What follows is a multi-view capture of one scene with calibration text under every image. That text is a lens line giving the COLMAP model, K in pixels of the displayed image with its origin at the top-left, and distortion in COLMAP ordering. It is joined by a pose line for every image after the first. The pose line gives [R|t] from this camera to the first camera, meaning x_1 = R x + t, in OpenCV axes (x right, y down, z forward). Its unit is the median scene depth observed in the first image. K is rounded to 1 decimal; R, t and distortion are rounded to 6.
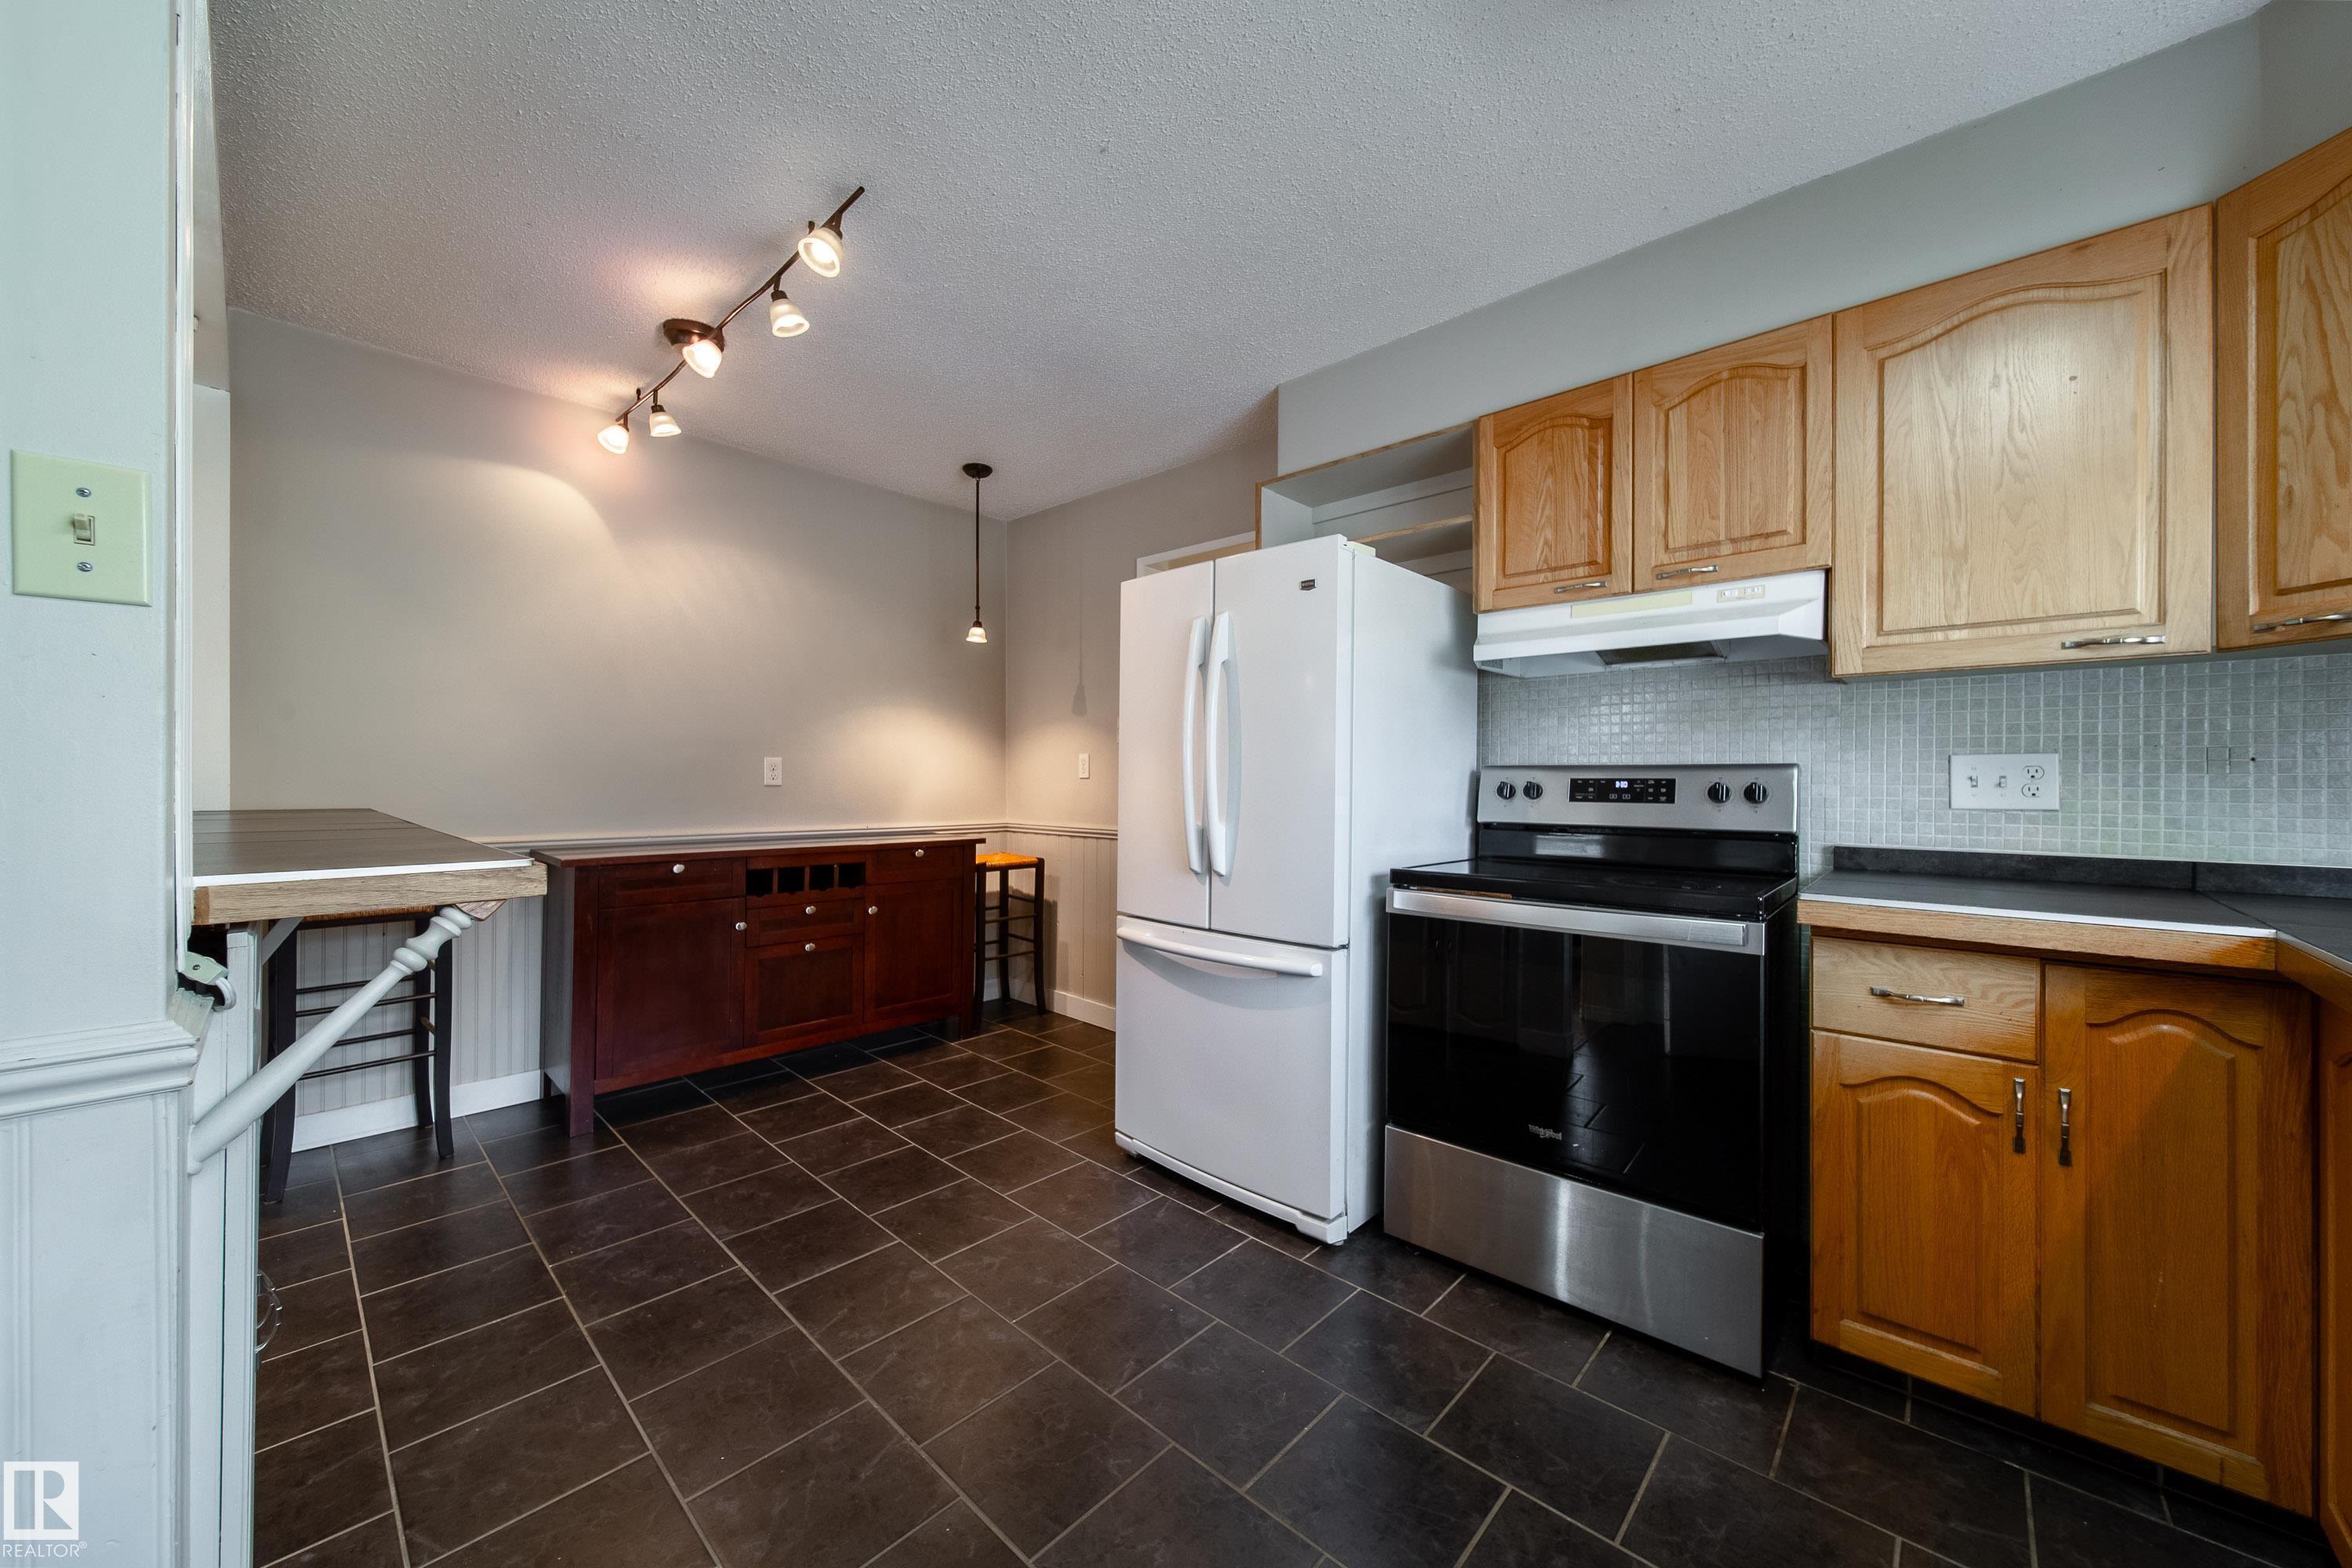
lens RADIAL K [[846.9, 0, 1182.6], [0, 846.9, 783.1], [0, 0, 1]] dist [0.005799, -0.002546]
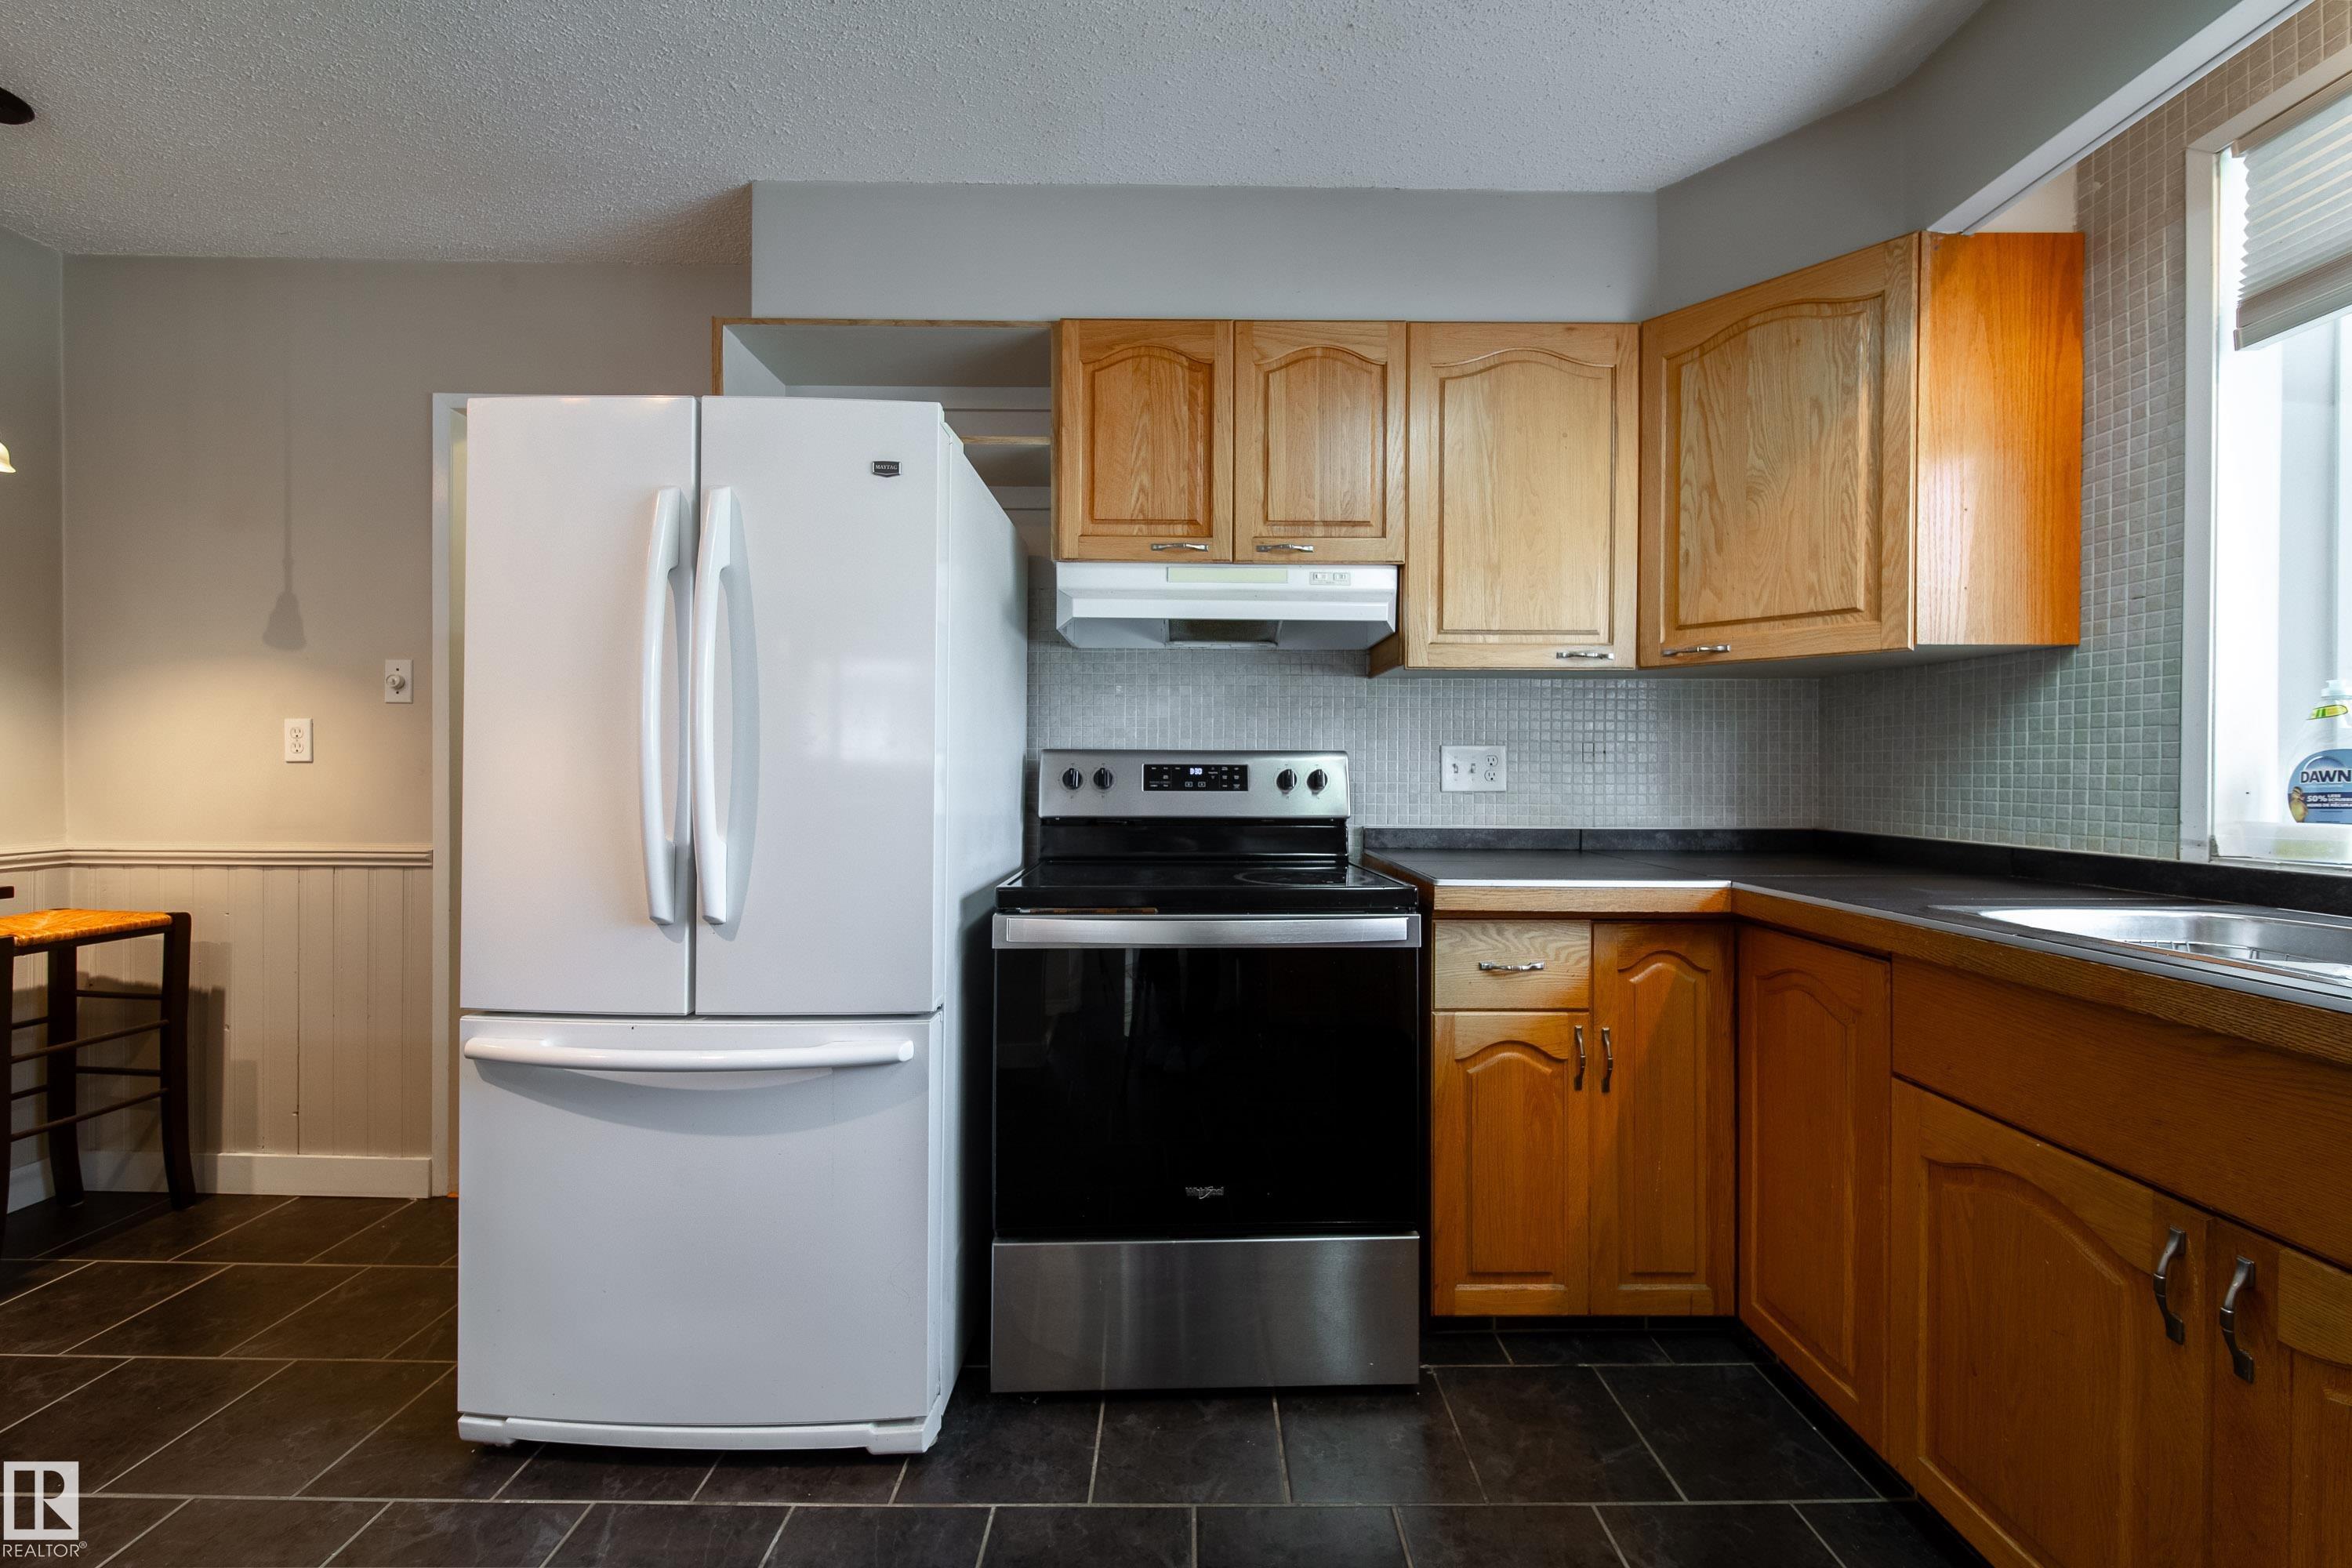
lens RADIAL K [[846.9, 0, 1187.8], [0, 846.9, 775.0], [0, 0, 1]] dist [0.005799, -0.002546]
pose [[0.733072, -0.004297, 0.680138, -0.133981], [0.000908, 0.999985, 0.005338, 0.000893], [-0.680151, -0.003296, 0.733065, 0.373597]]
